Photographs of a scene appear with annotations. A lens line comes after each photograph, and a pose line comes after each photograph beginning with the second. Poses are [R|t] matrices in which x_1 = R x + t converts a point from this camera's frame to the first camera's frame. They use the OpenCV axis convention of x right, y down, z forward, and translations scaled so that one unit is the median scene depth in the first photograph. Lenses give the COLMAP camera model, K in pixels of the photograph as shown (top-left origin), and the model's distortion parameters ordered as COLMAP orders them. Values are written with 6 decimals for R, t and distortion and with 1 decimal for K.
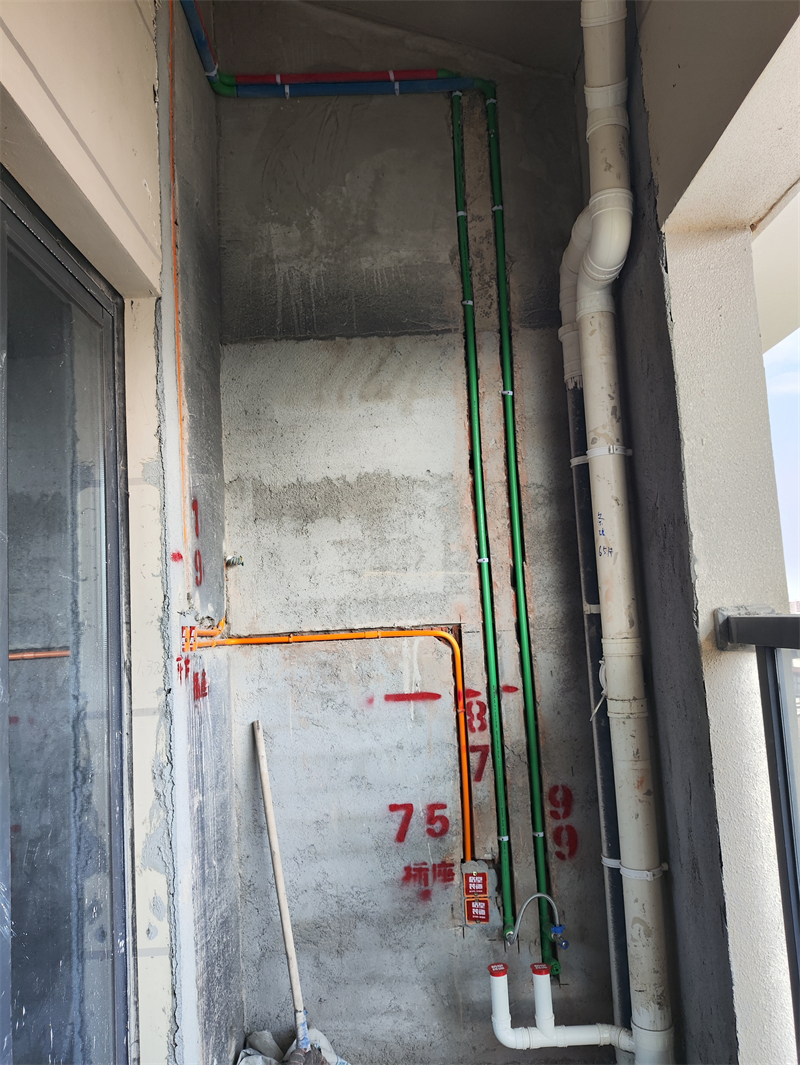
lens RADIAL K [[792.3, 0, 395.0], [0, 792.3, 537.8], [0, 0, 1]] dist [0.081873, -0.164895]
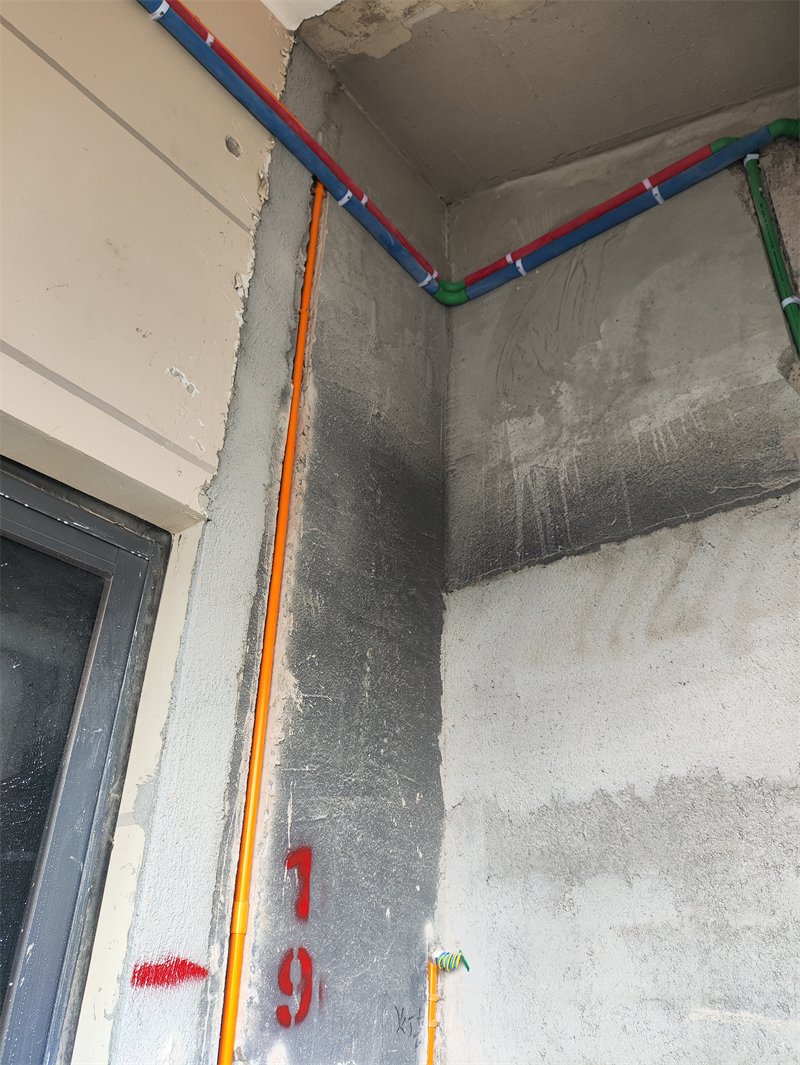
lens RADIAL K [[789.6, 0, 406.5], [0, 789.6, 519.7], [0, 0, 1]] dist [0.027523, -0.043164]
pose [[0.783348, -0.248982, -0.569538, 0.160140], [-0.002388, 0.915058, -0.403316, -0.028252], [0.621579, 0.317297, 0.716214, 0.483865]]
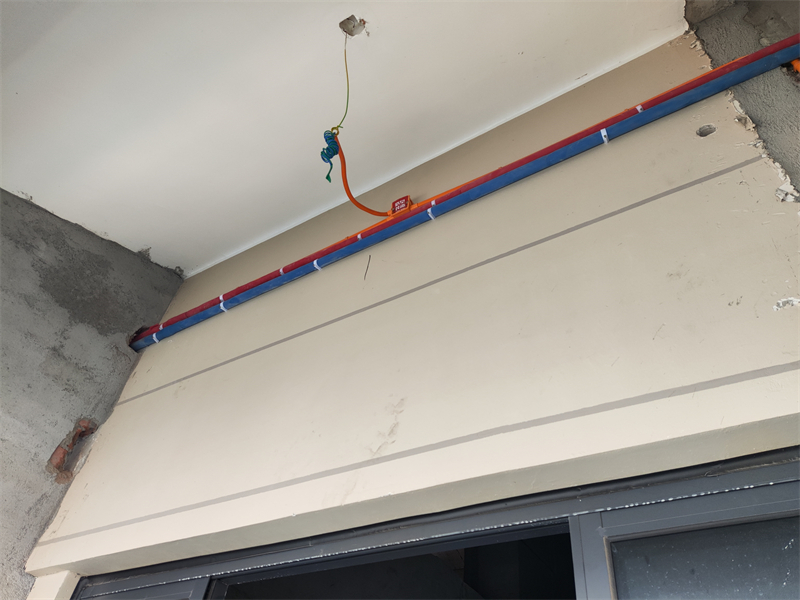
lens RADIAL K [[593.1, 0, 400.0], [0, 593.1, 300.0], [0, 0, 1]] dist [0.027523, -0.043164]
pose [[-0.524602, -0.606588, -0.597364, 0.173071], [0.014666, 0.695125, -0.718739, -0.022137], [0.851221, -0.385813, -0.355768, 0.644563]]
